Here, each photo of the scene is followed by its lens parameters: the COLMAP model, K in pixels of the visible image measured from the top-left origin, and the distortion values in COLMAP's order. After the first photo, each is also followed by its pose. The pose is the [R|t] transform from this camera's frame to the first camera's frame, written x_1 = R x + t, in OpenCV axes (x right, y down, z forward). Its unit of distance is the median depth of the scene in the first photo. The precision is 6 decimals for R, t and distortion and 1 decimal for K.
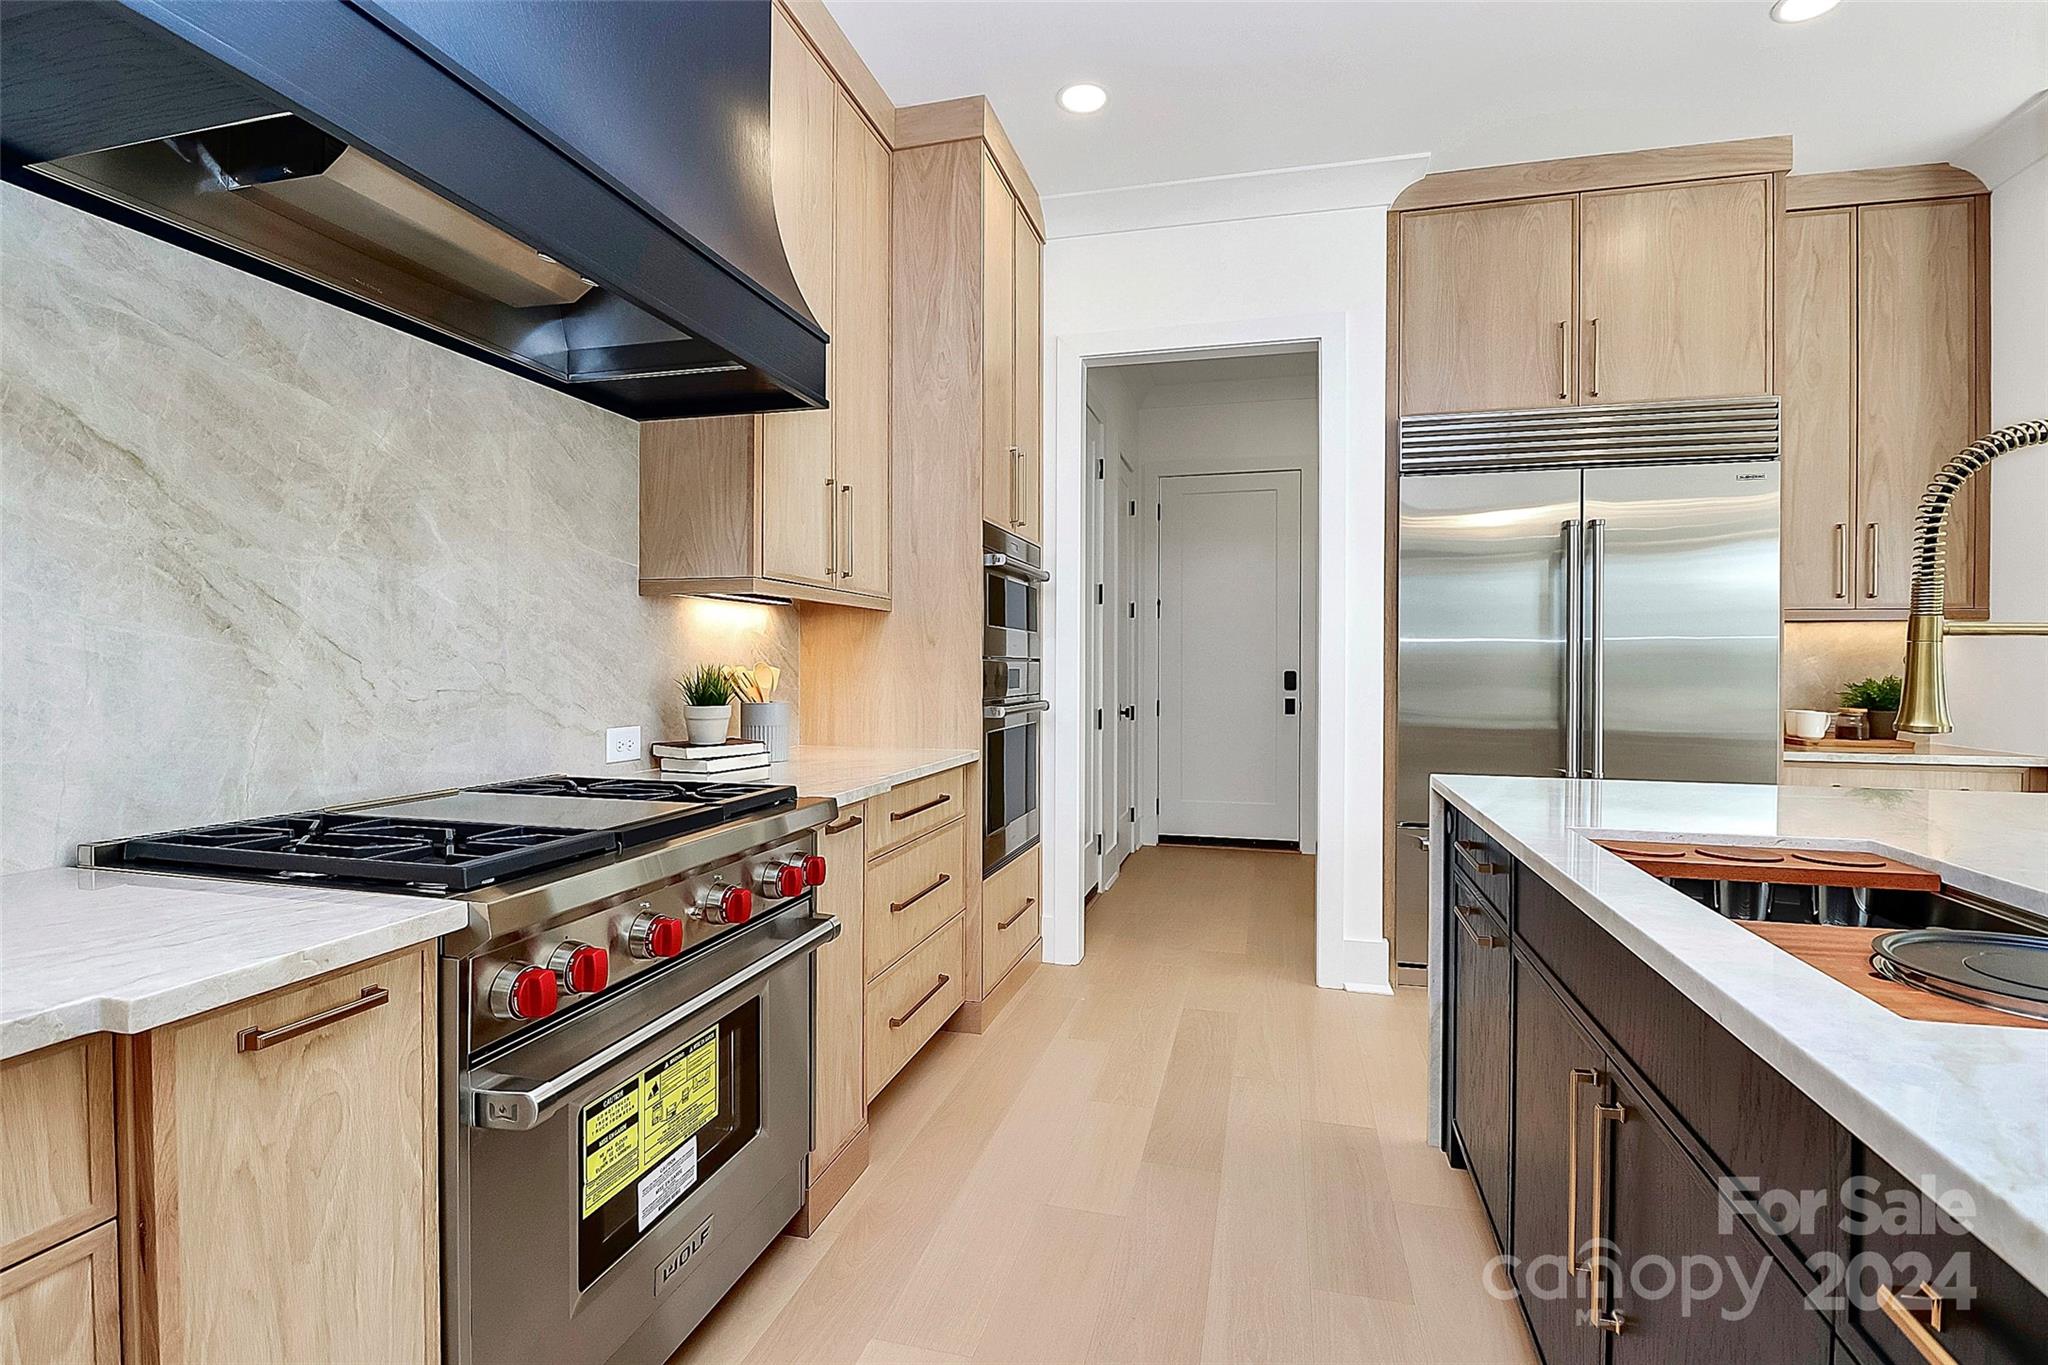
lens RADIAL K [[973.9, 0, 1019.7], [0, 973.9, 664.8], [0, 0, 1]] dist [-0.007300, -0.005321]
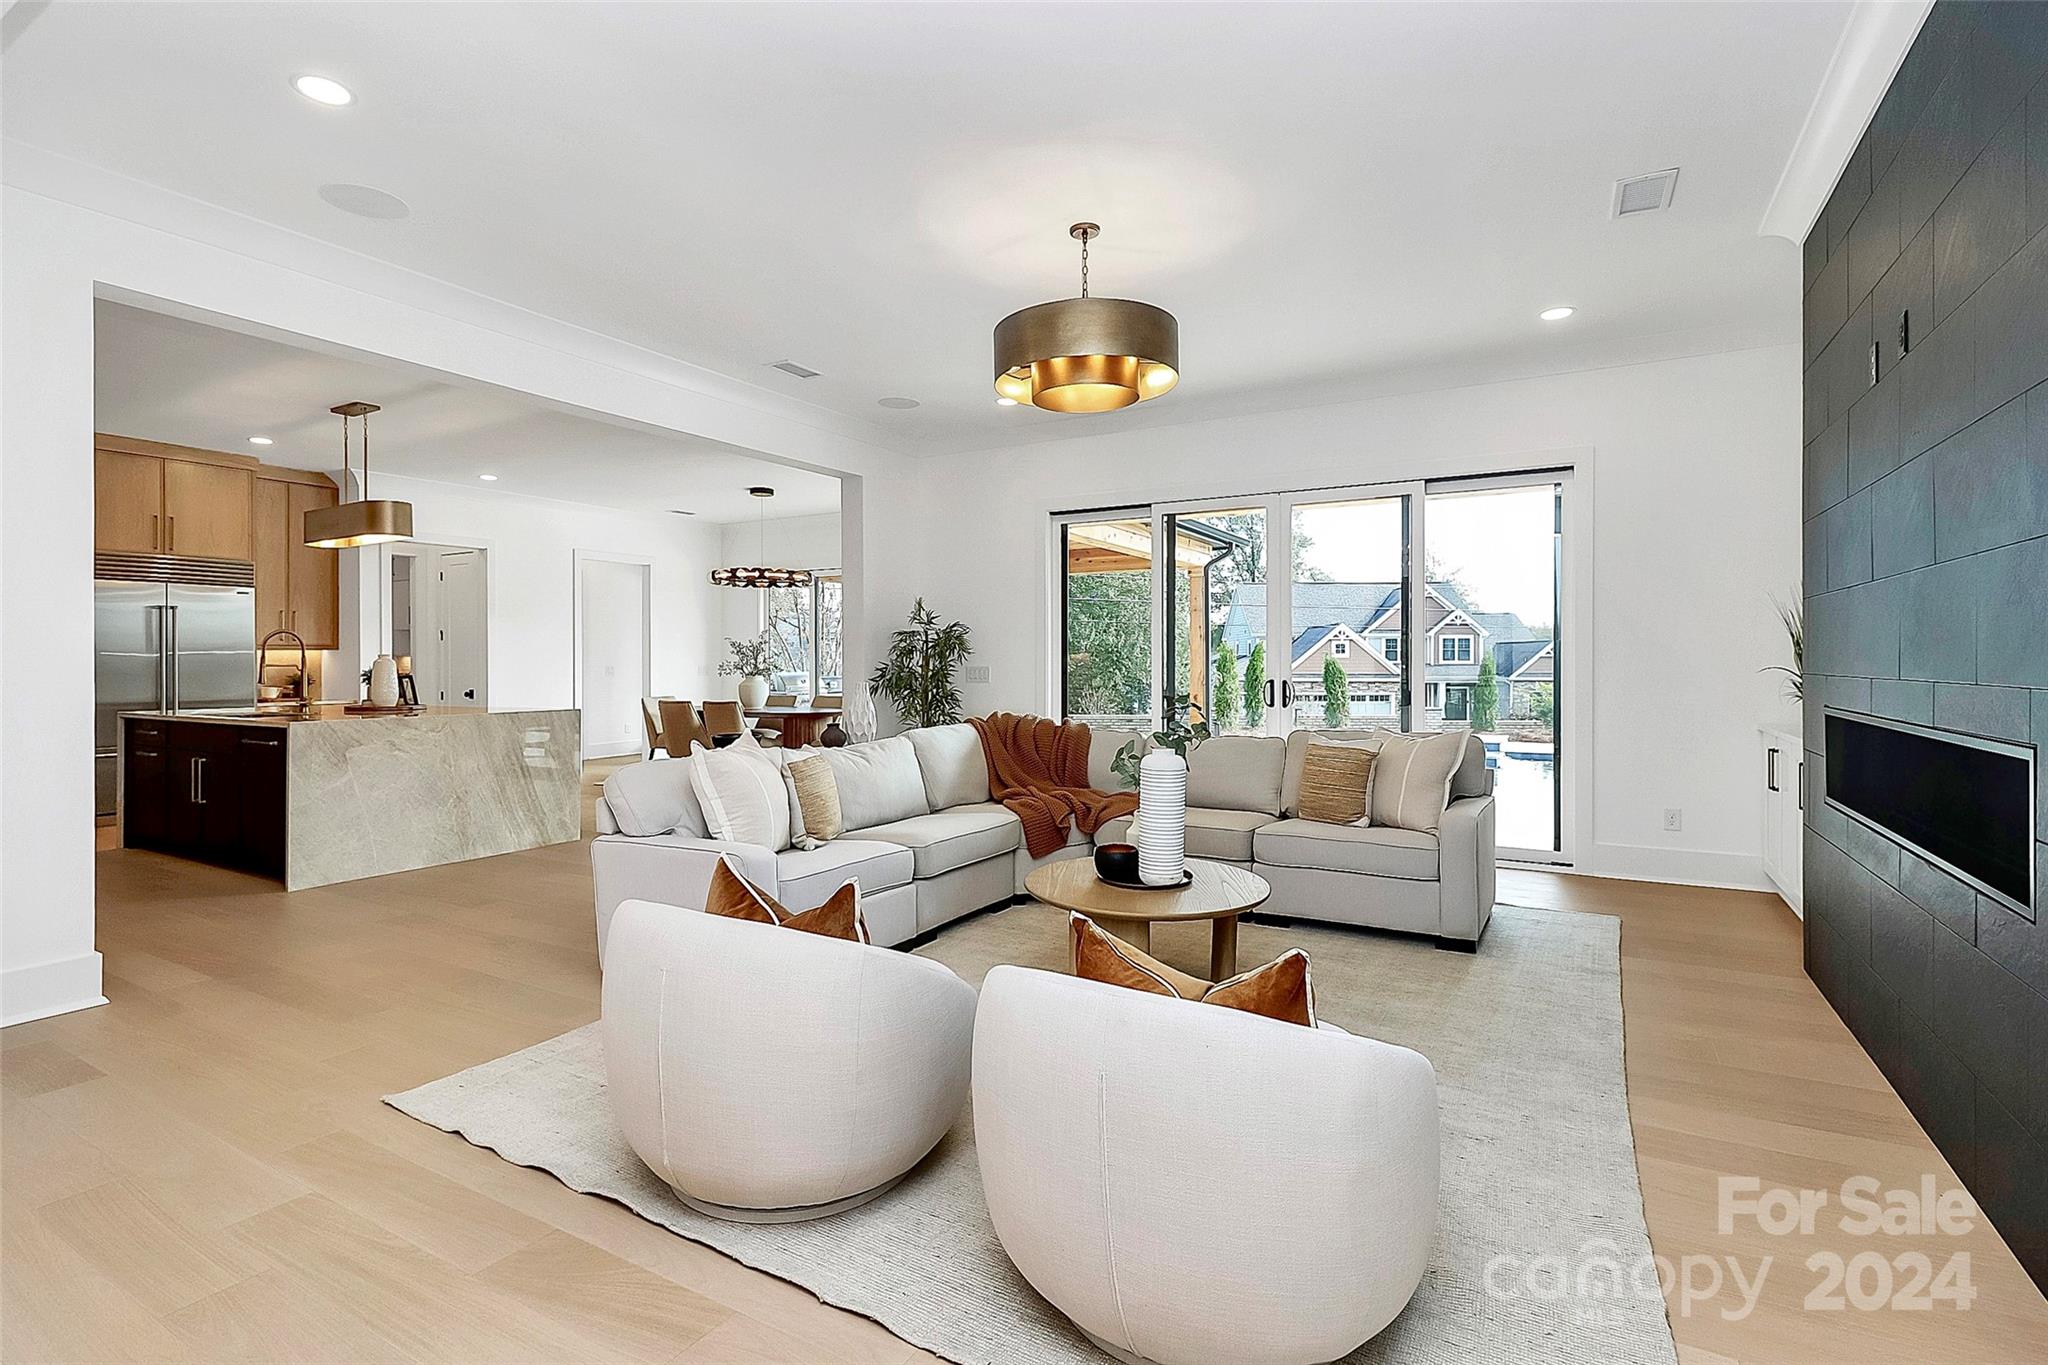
lens RADIAL K [[973.9, 0, 1022.9], [0, 973.9, 668.7], [0, 0, 1]] dist [-0.007300, -0.005321]
pose [[0.261612, -0.011833, 0.965101, -1.085048], [0.003572, 0.999930, 0.011292, -0.019146], [-0.965166, 0.000493, 0.261636, -1.534109]]
